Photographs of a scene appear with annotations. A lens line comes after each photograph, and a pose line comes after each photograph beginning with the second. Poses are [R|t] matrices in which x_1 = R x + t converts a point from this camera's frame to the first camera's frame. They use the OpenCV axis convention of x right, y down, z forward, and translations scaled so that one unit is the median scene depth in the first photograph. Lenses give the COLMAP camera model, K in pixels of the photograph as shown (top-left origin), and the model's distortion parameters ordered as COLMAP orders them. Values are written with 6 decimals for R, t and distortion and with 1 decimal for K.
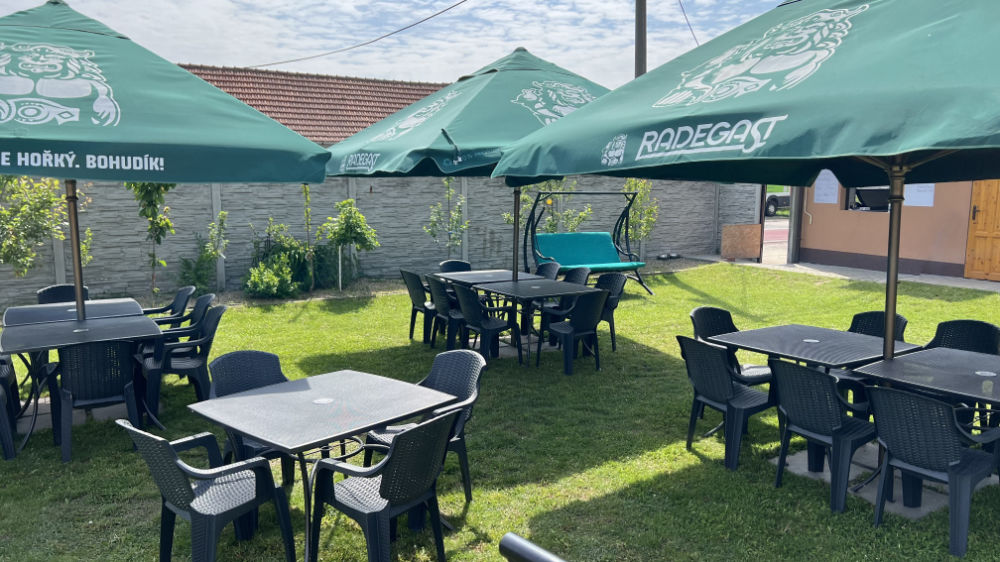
lens RADIAL K [[752.0, 0, 507.1], [0, 752.0, 289.1], [0, 0, 1]] dist [0.082687, -0.106735]
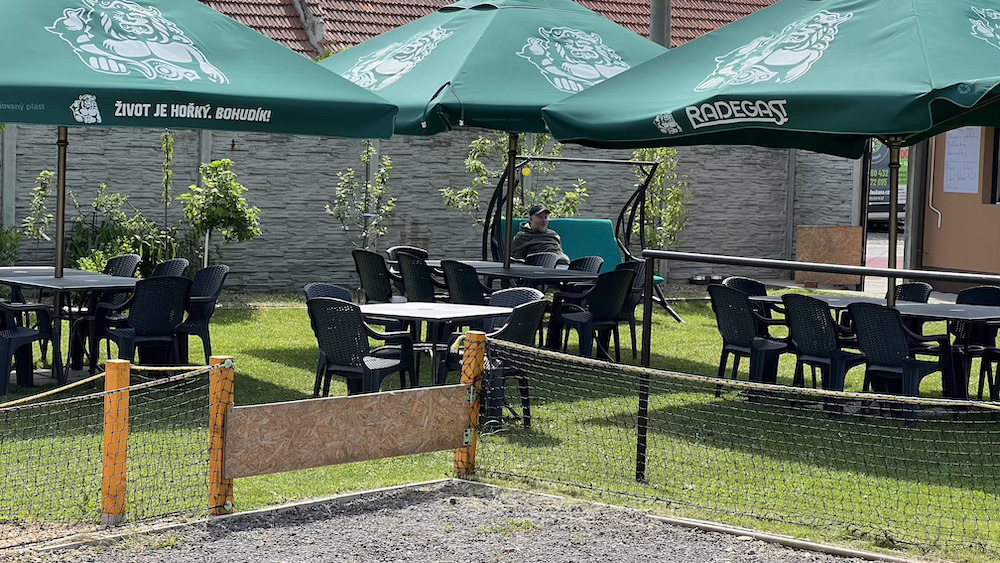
lens RADIAL K [[2239.8, 0, 500.0], [0, 2239.8, 281.5], [0, 0, 1]] dist [-0.085200, 4.586852]
pose [[0.993187, 0.024516, 0.113923, -0.204809], [-0.015380, 0.996644, -0.080399, 0.148394], [-0.115512, 0.078099, 0.990231, -1.001819]]
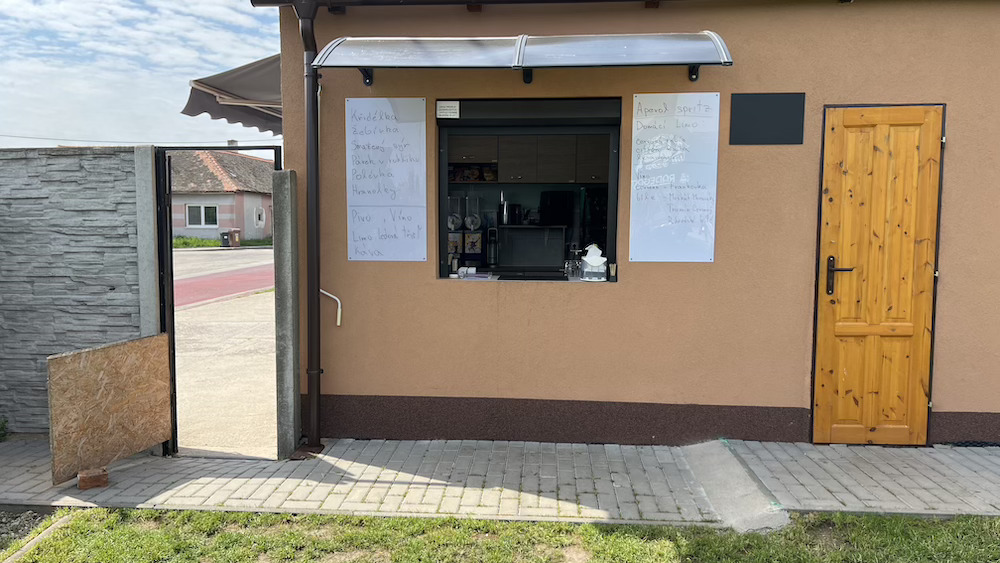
lens RADIAL K [[756.3, 0, 494.5], [0, 756.3, 283.8], [0, 0, 1]] dist [0.089796, -0.103222]
pose [[0.568276, -0.065435, 0.820232, 0.229254], [0.119786, 0.992792, -0.003790, -0.131199], [-0.814072, 0.100406, 0.572018, 1.054044]]
